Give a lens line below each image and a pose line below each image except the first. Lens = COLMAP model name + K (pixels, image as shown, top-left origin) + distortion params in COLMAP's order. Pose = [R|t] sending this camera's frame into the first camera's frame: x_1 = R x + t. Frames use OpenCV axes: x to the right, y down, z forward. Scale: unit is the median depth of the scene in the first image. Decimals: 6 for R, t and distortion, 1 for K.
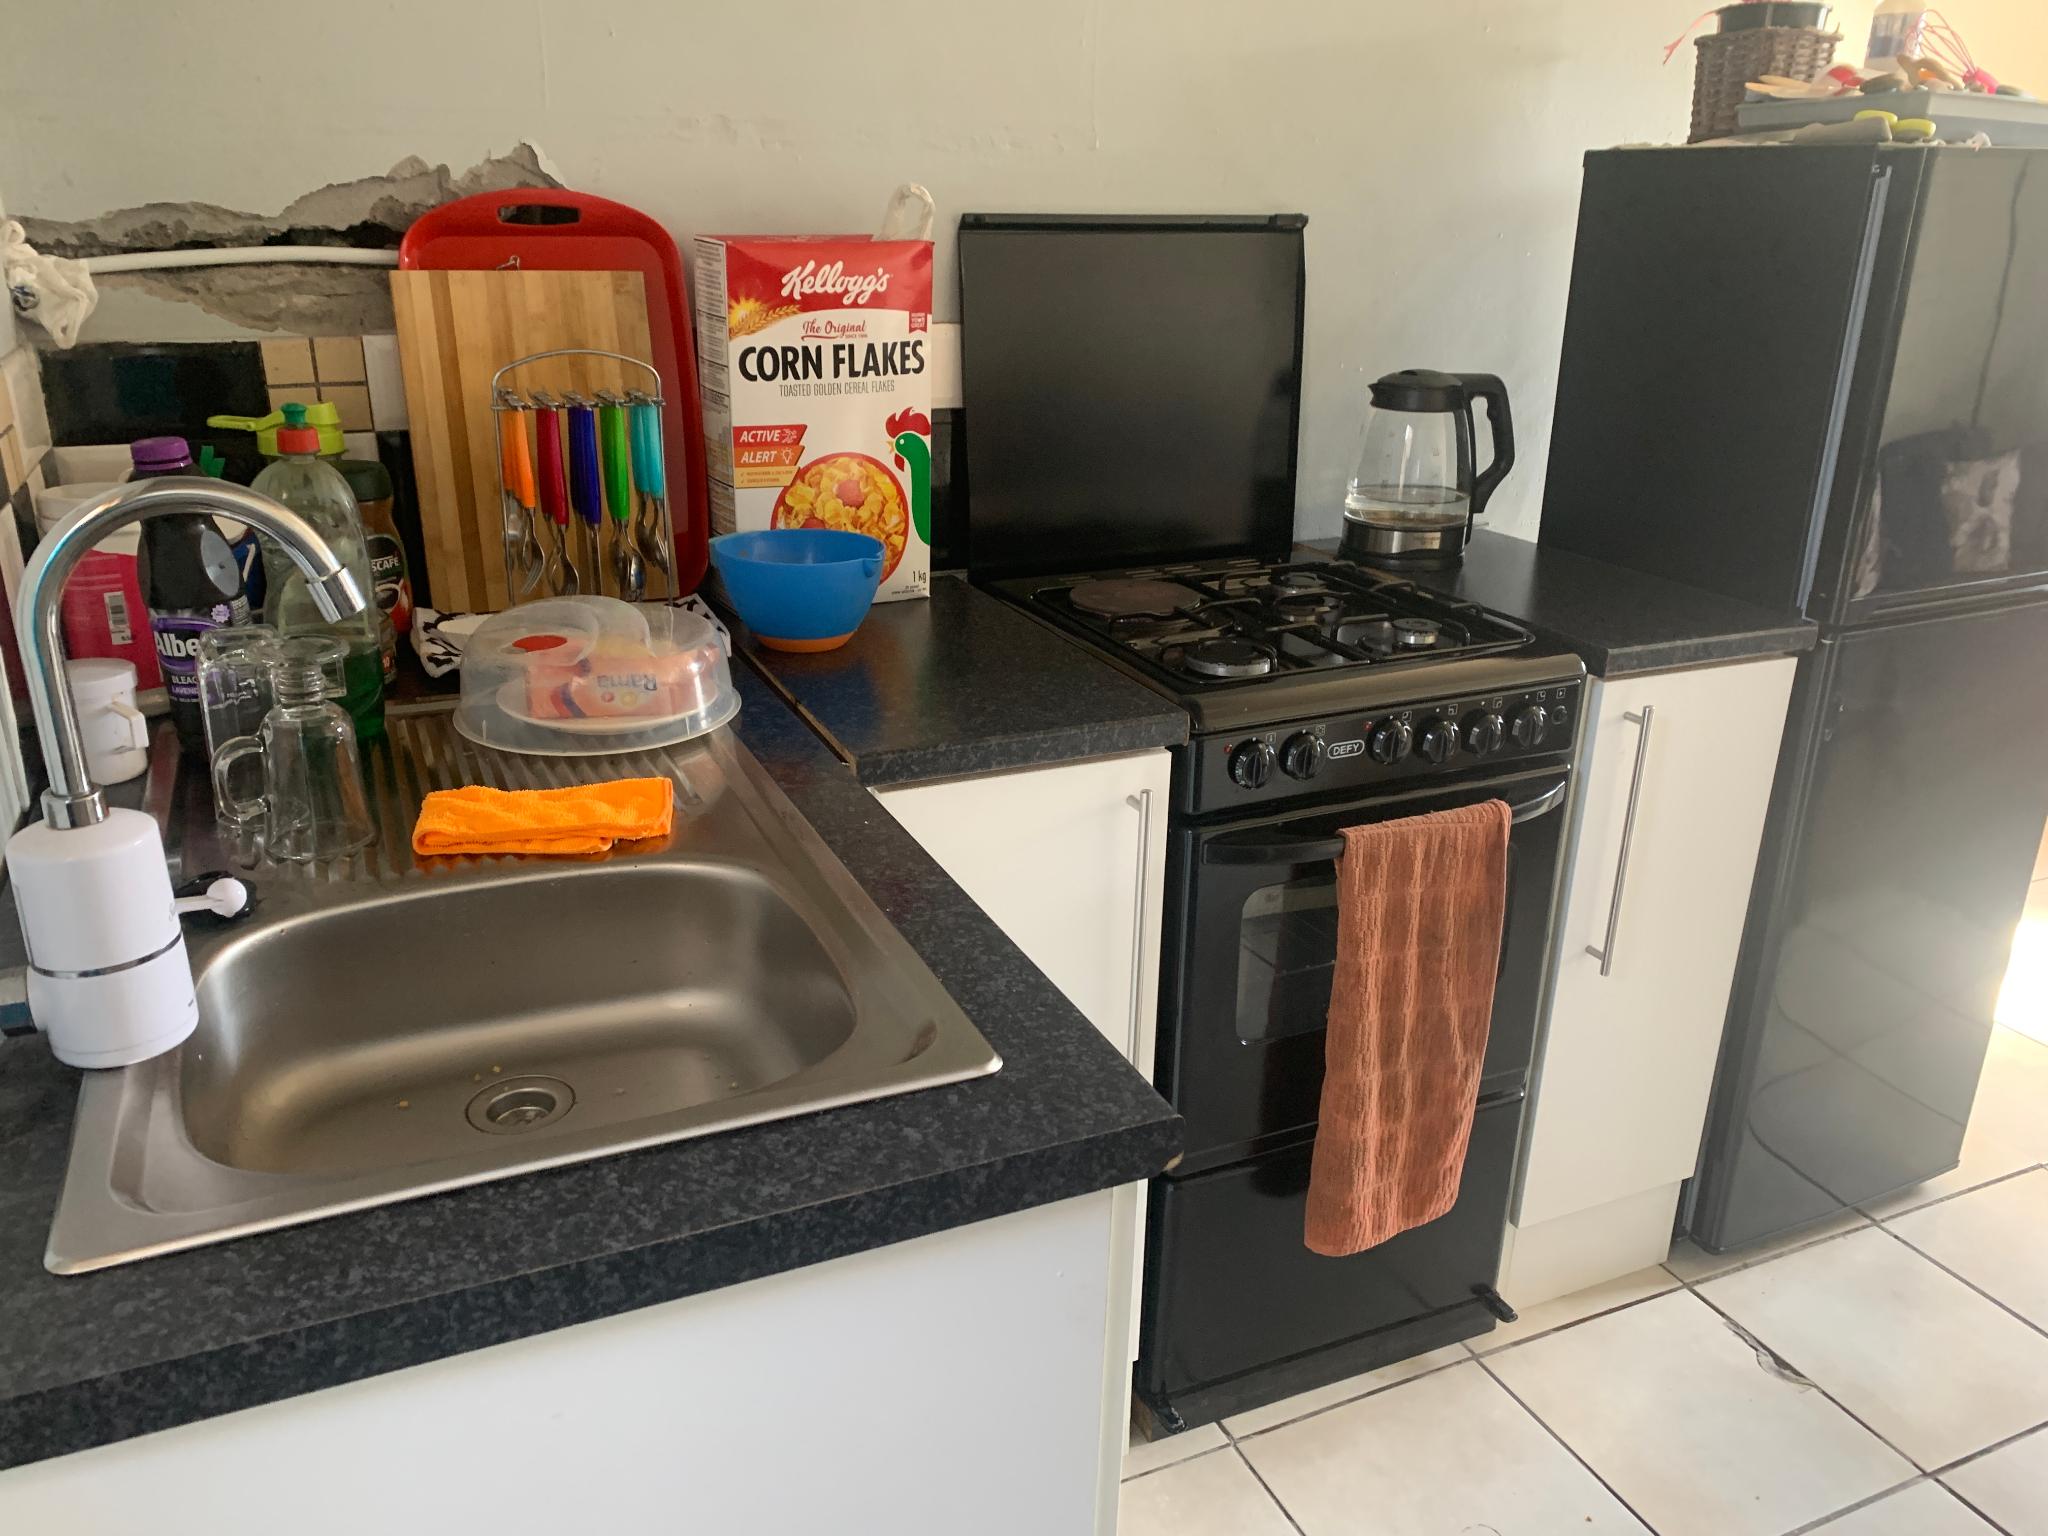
lens RADIAL K [[1592.4, 0, 1028.4], [0, 1592.4, 782.5], [0, 0, 1]] dist [0.062031, -0.057441]
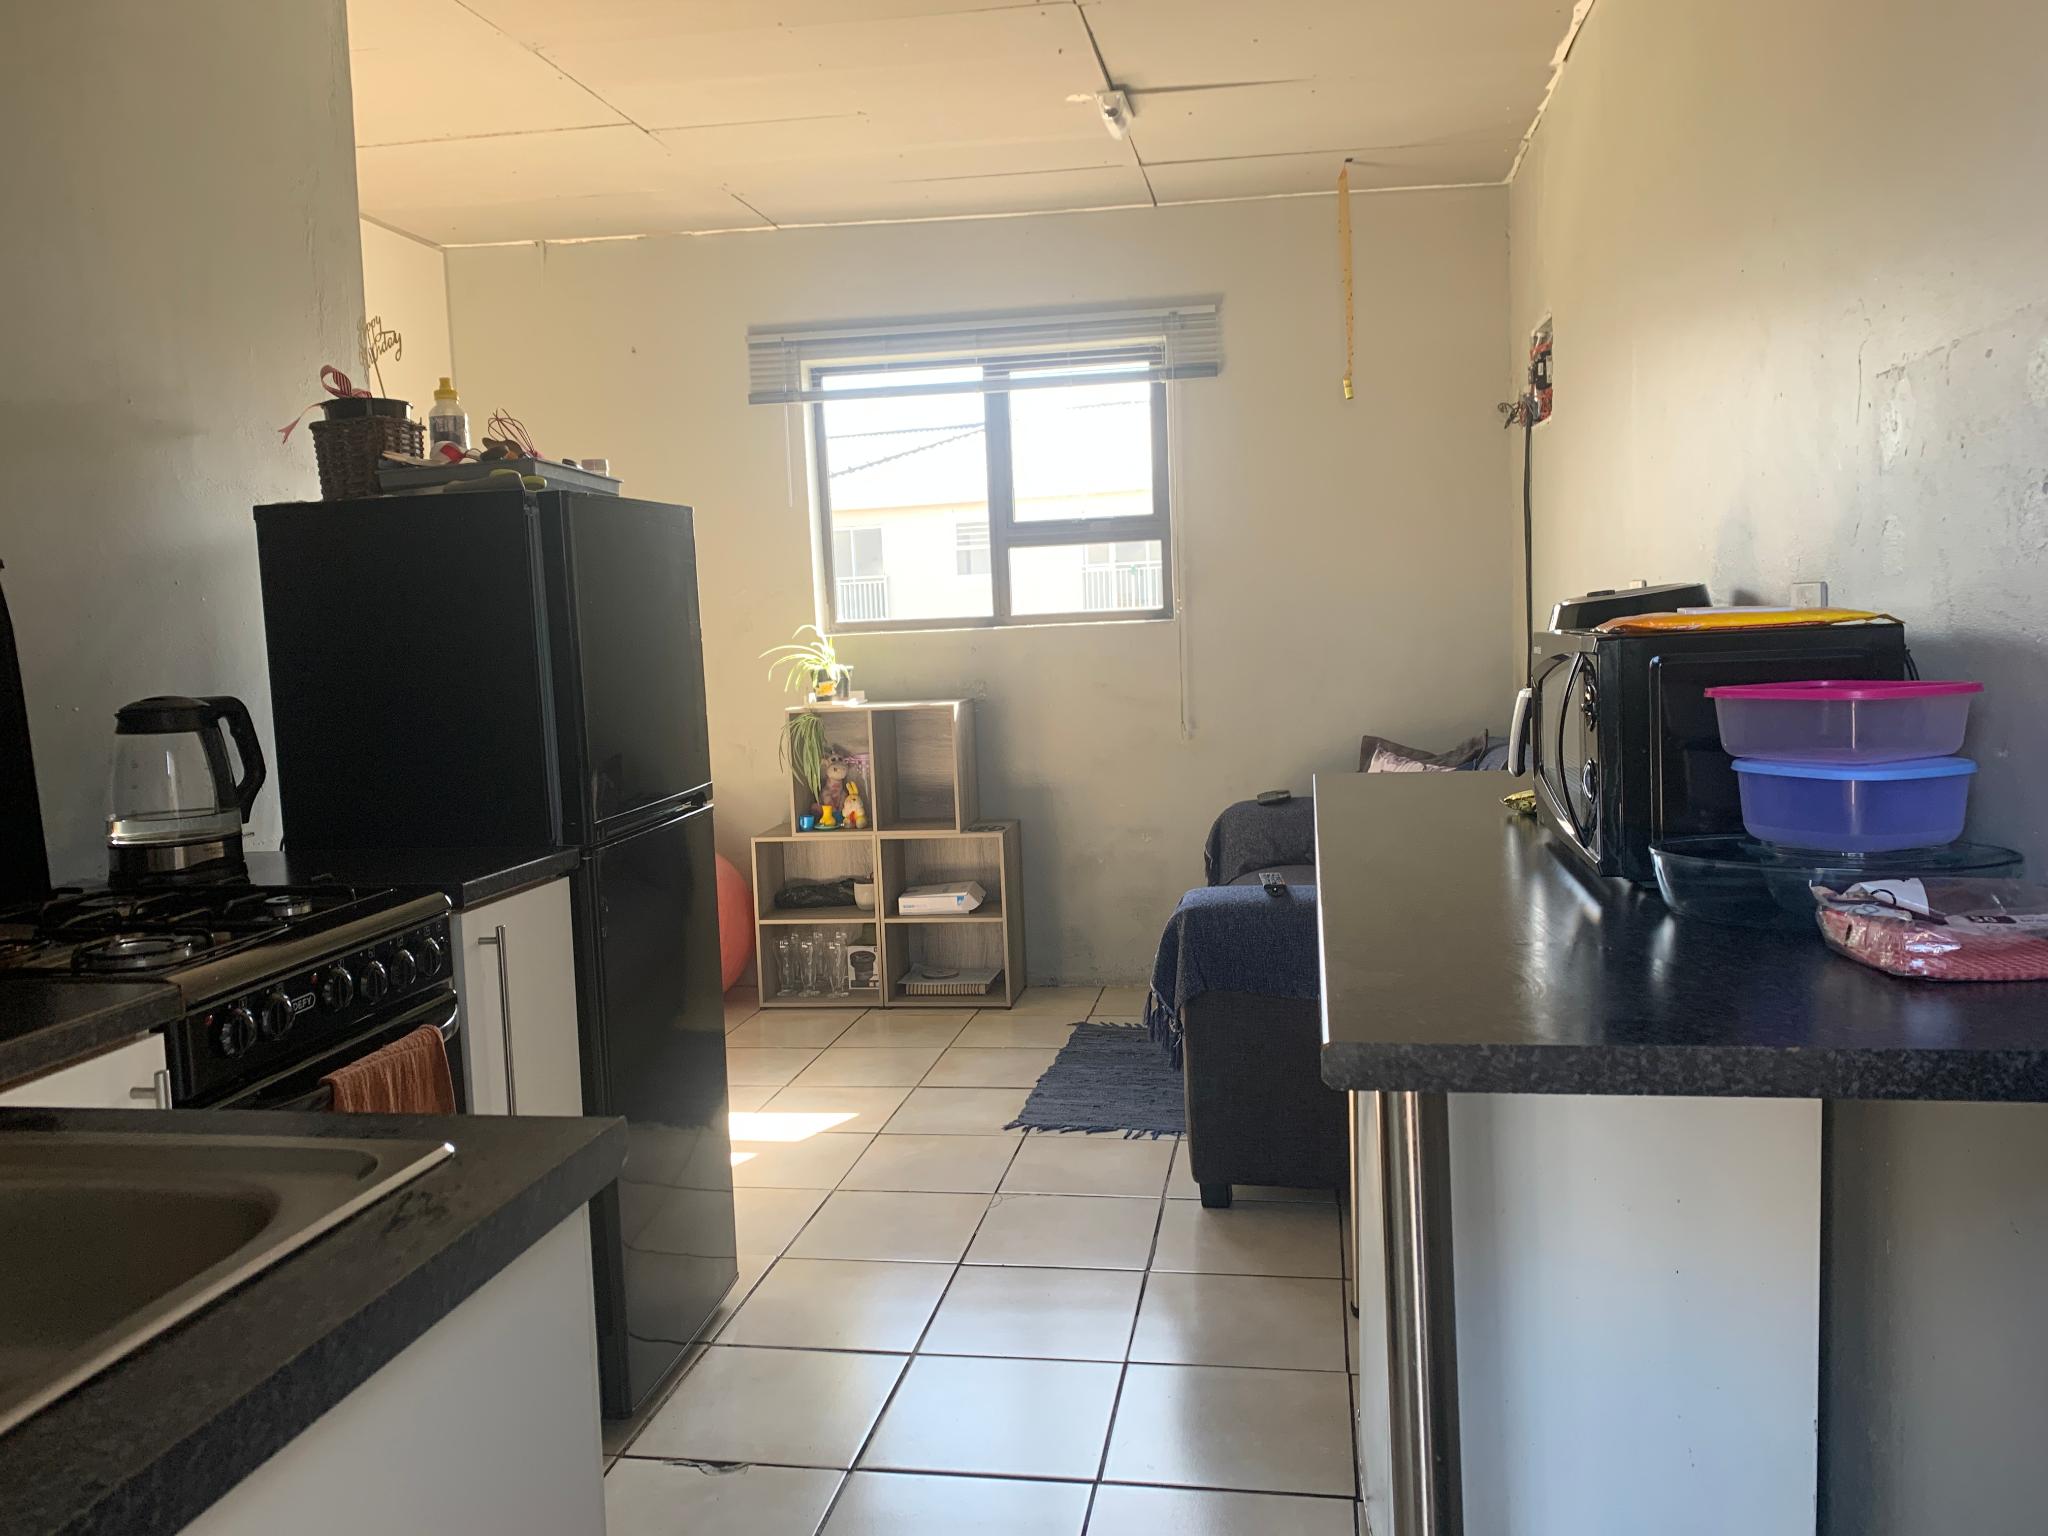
lens RADIAL K [[1592.4, 0, 1030.6], [0, 1592.4, 762.9], [0, 0, 1]] dist [0.062031, -0.057441]
pose [[0.567997, -0.120218, 0.814203, -0.333267], [0.340696, 0.934879, -0.099638, 0.089975], [-0.749203, 0.333990, 0.571966, -0.002422]]
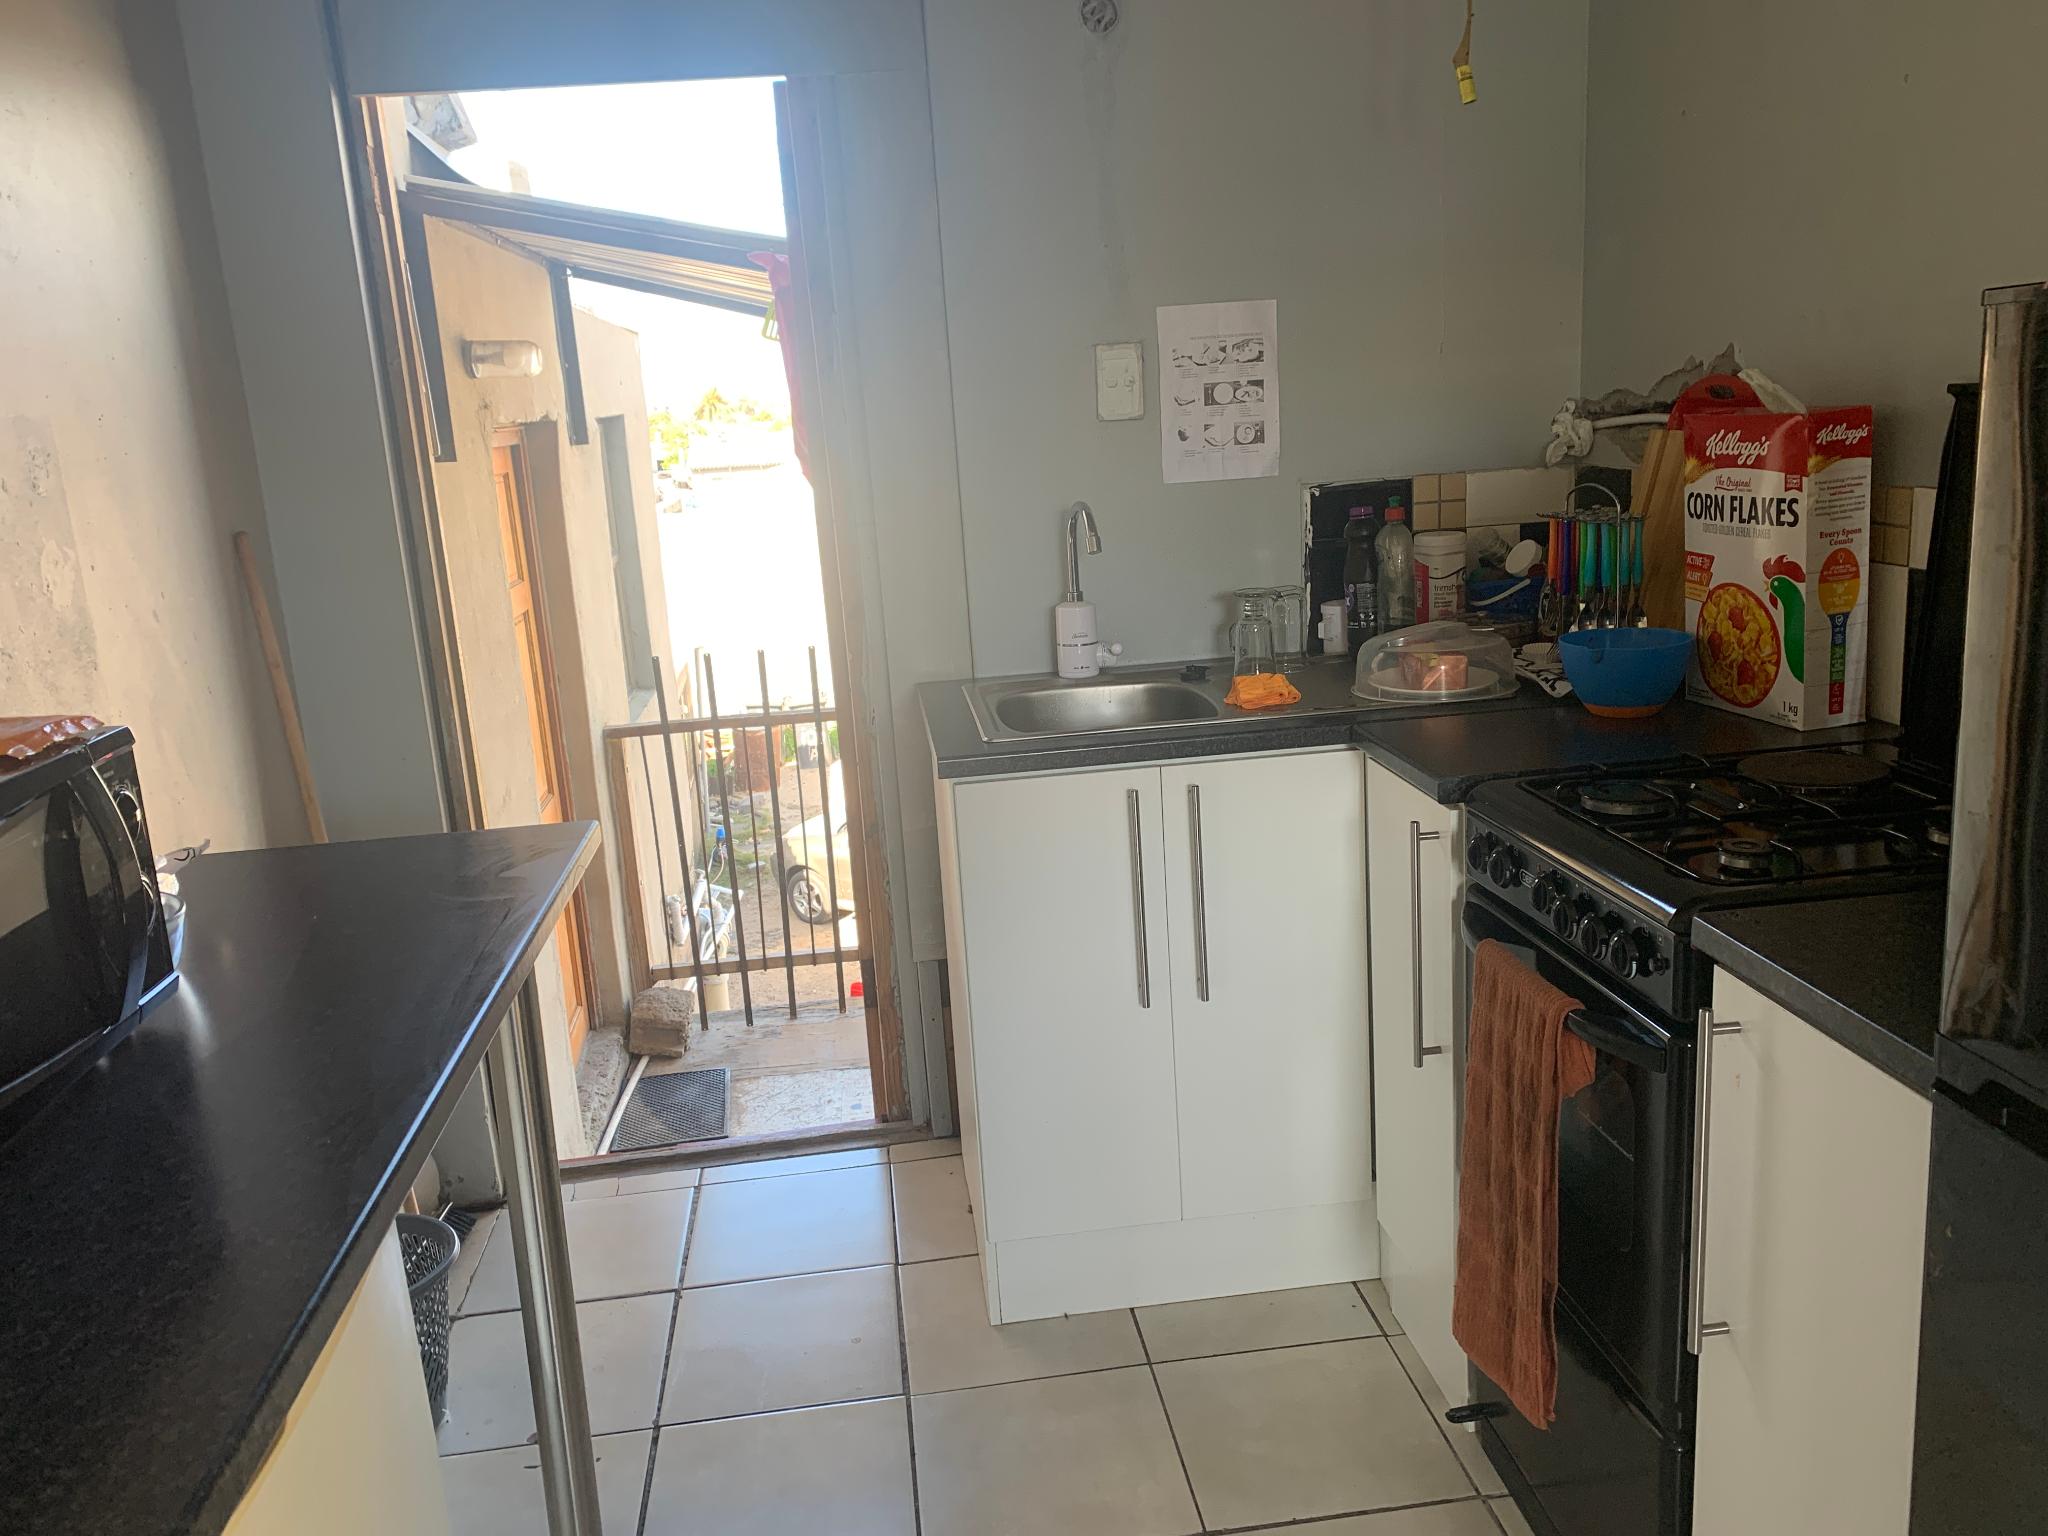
lens RADIAL K [[1592.4, 0, 1020.4], [0, 1592.4, 765.6], [0, 0, 1]] dist [0.062031, -0.057441]
pose [[-0.300467, 0.226875, -0.926416, 1.199544], [-0.267604, 0.912232, 0.310194, -0.313848], [0.915482, 0.341116, -0.213384, 0.815047]]
